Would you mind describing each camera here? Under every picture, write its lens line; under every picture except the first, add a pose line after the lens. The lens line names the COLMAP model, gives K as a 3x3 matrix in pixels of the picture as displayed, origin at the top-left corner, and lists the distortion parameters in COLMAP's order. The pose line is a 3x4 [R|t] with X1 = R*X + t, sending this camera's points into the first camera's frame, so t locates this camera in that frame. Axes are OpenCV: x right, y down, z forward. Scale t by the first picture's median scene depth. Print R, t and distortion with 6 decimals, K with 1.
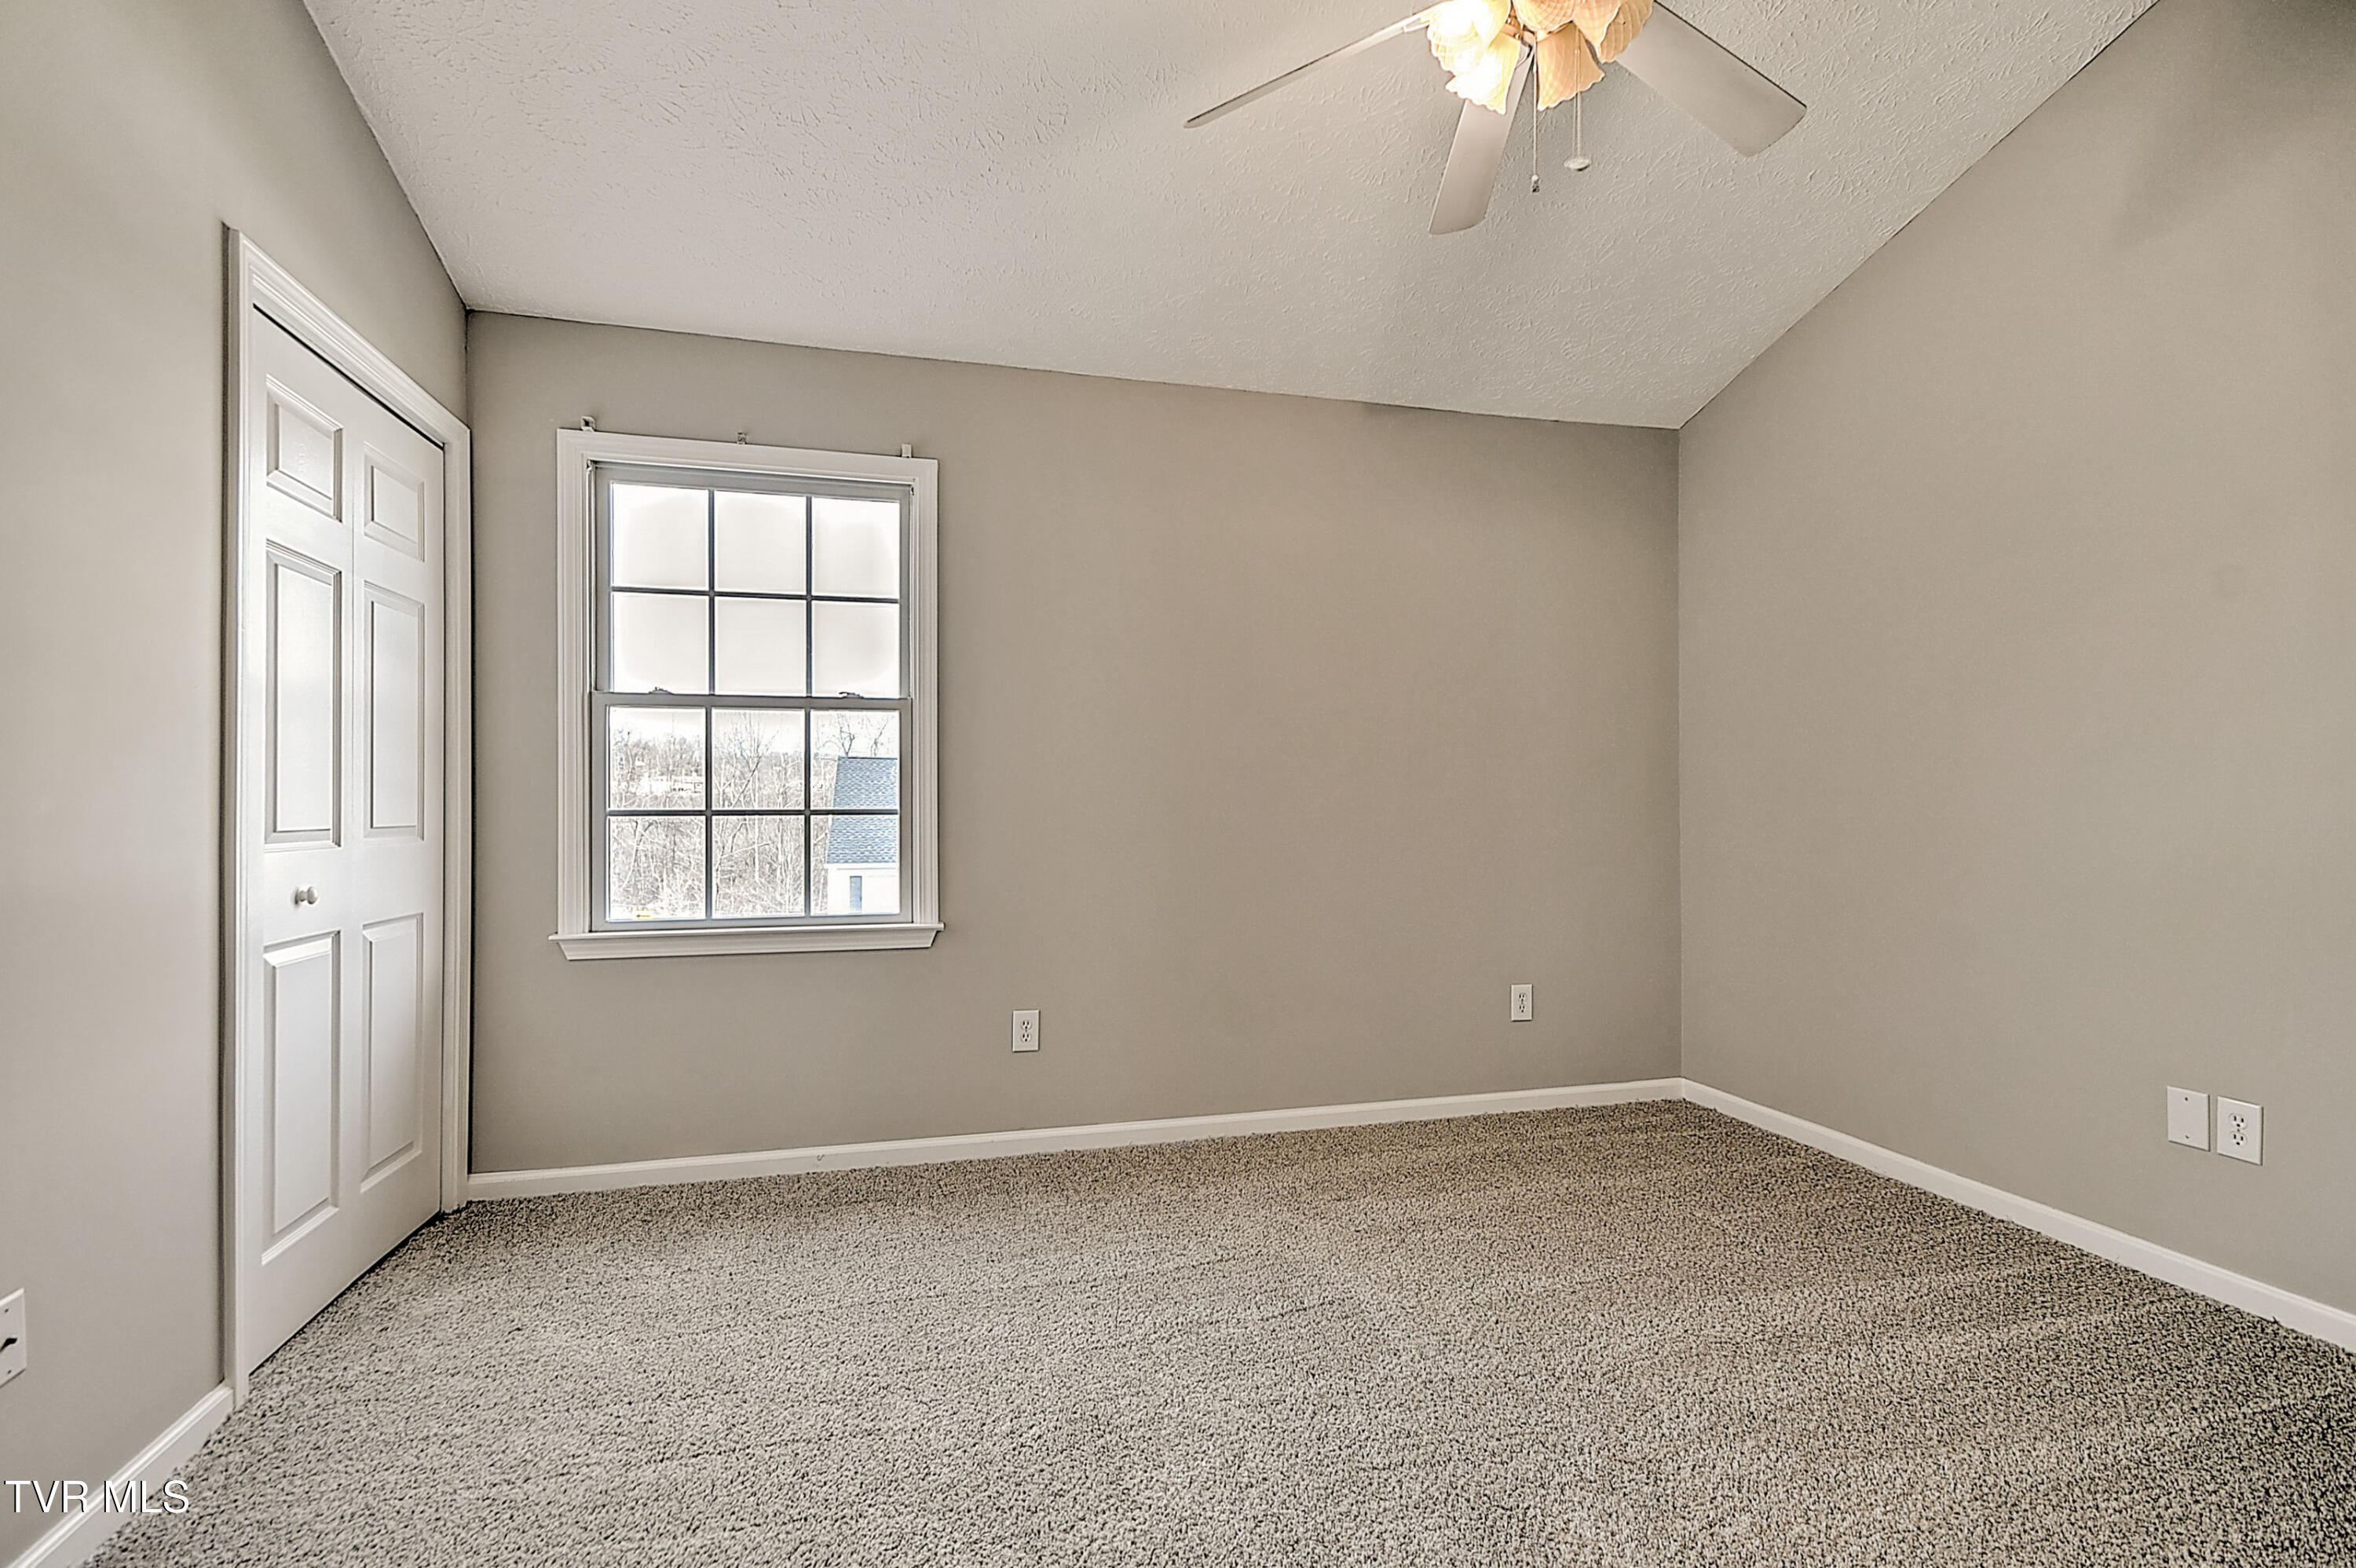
lens RADIAL K [[1105.3, 0, 1178.0], [0, 1105.3, 784.0], [0, 0, 1]] dist [0.015738, -0.000059]
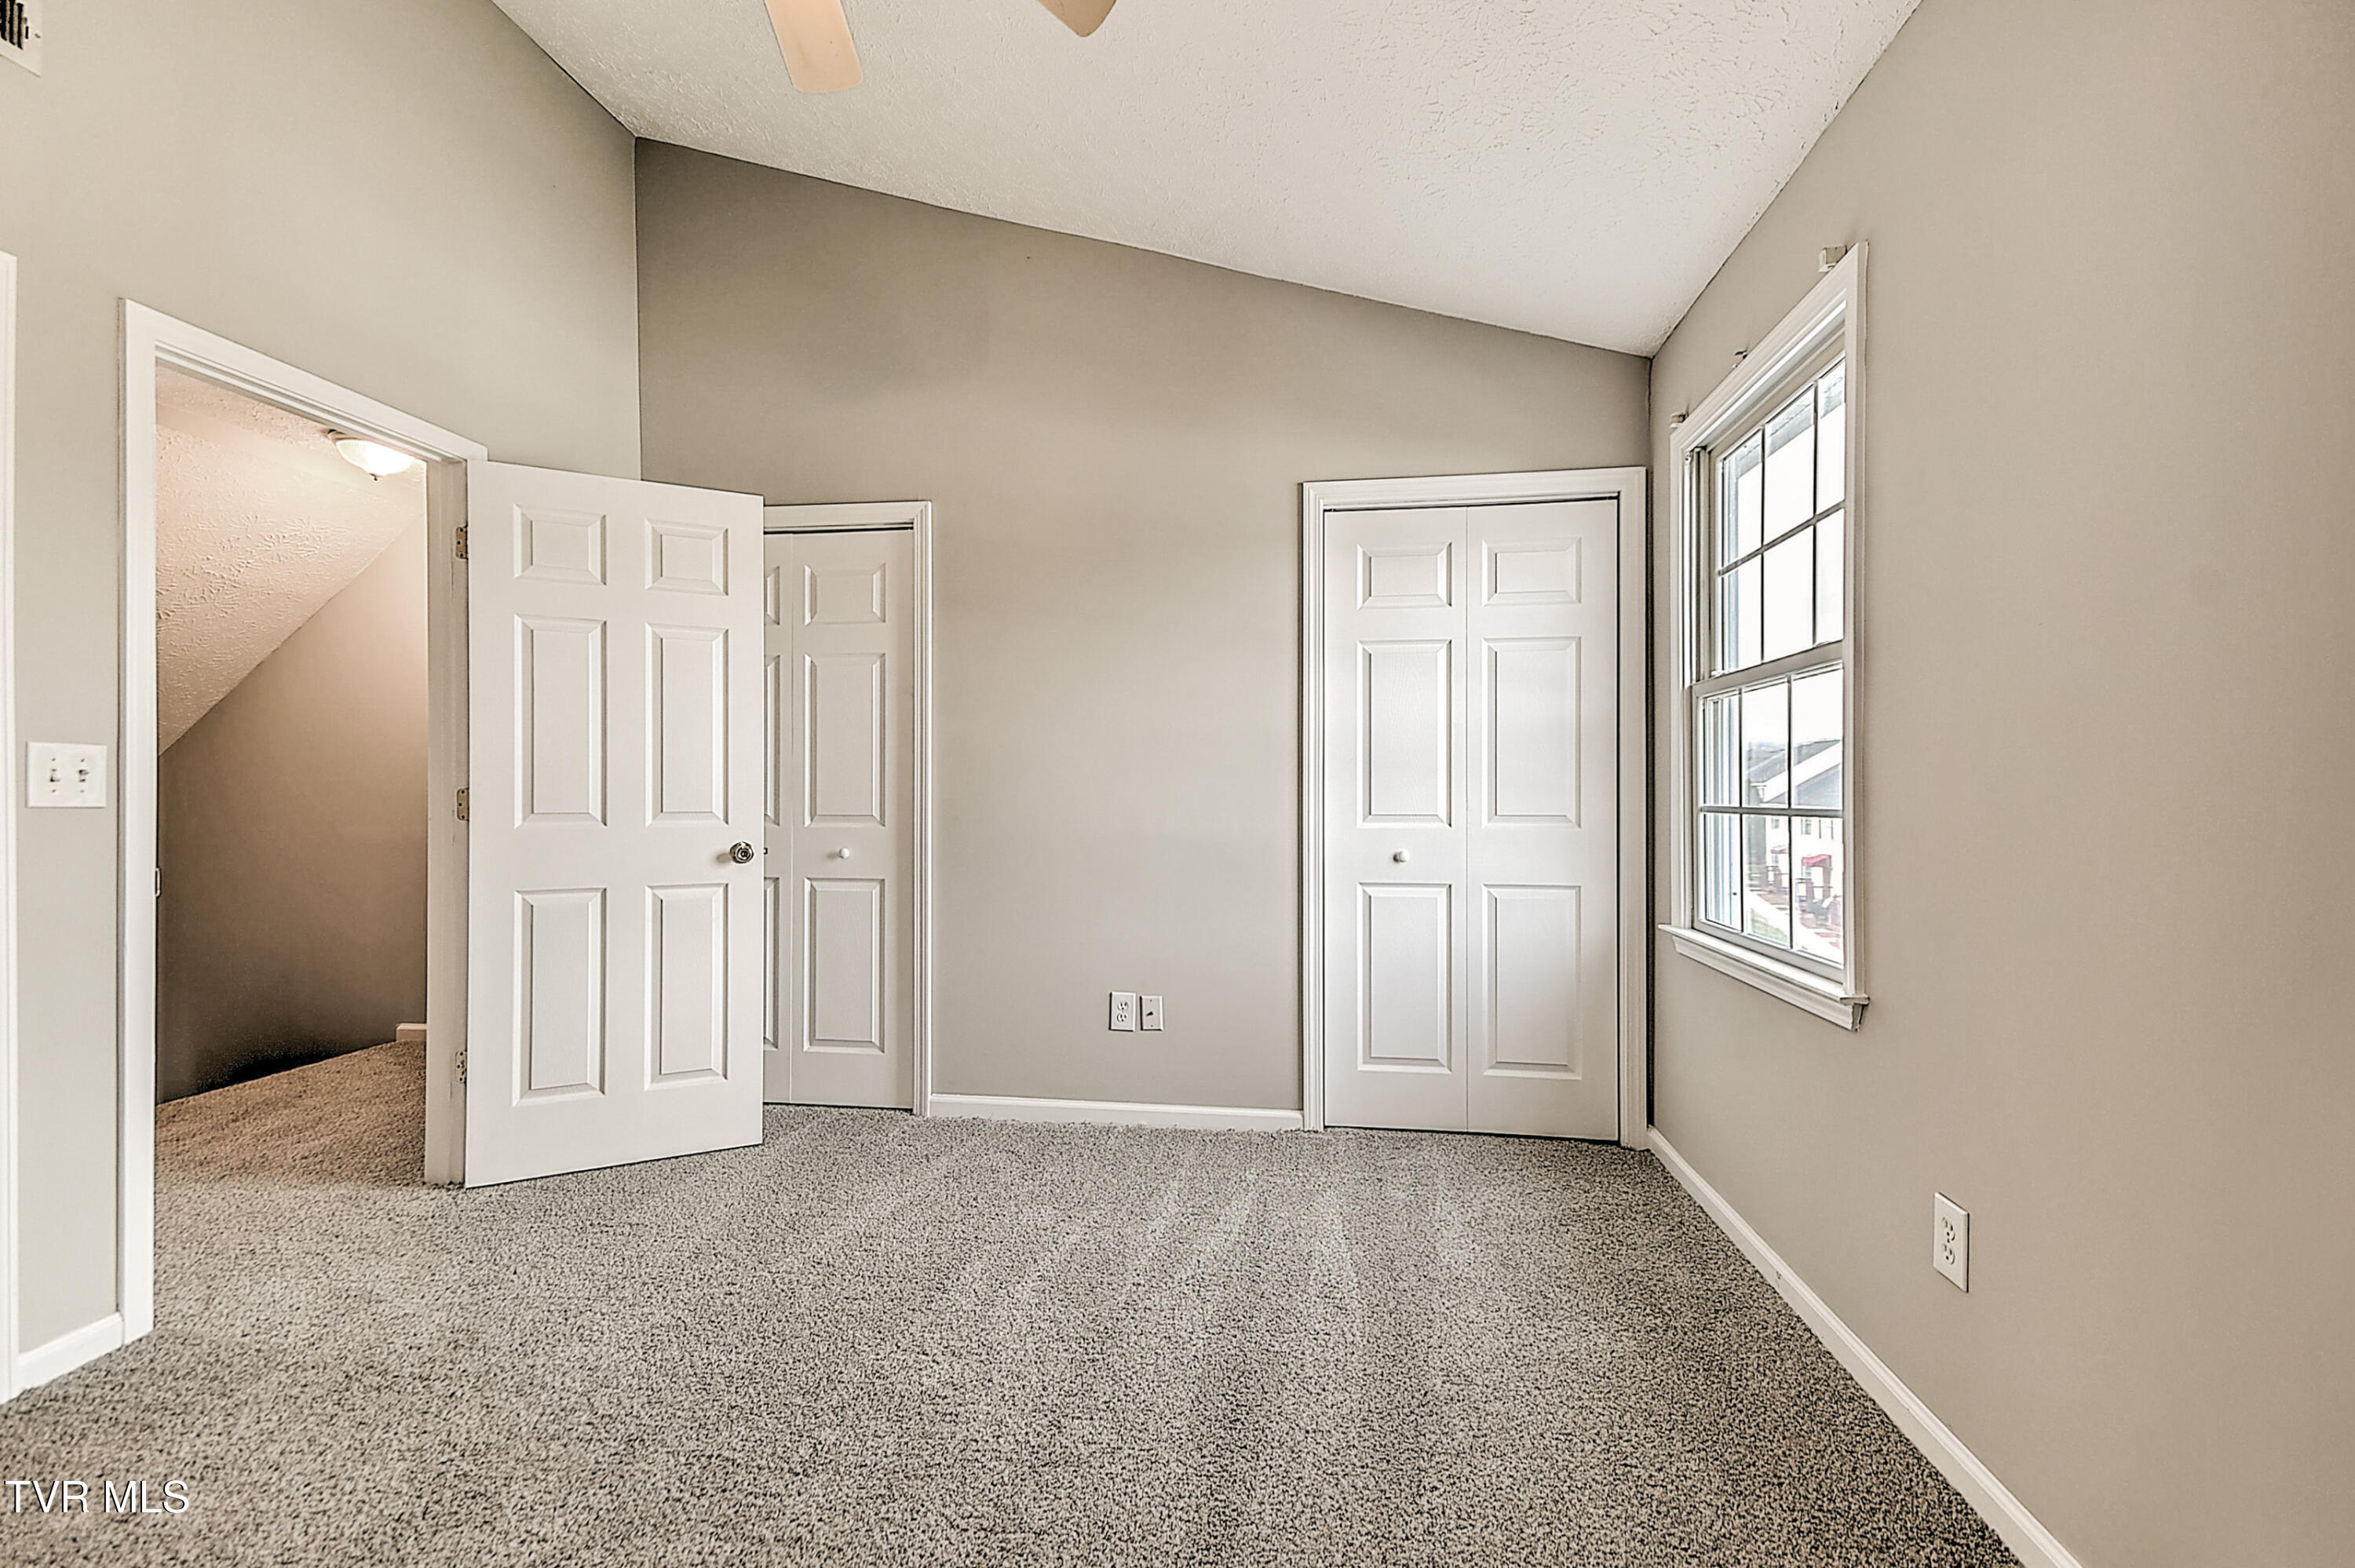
lens RADIAL K [[1104.8, 0, 1177.5], [0, 1104.8, 784.0], [0, 0, 1]] dist [0.015738, -0.000059]
pose [[-0.400588, 0.002220, -0.916255, 0.729381], [0.019450, 0.999792, -0.006081, 0.001268], [0.916052, -0.020257, -0.400548, 1.263194]]
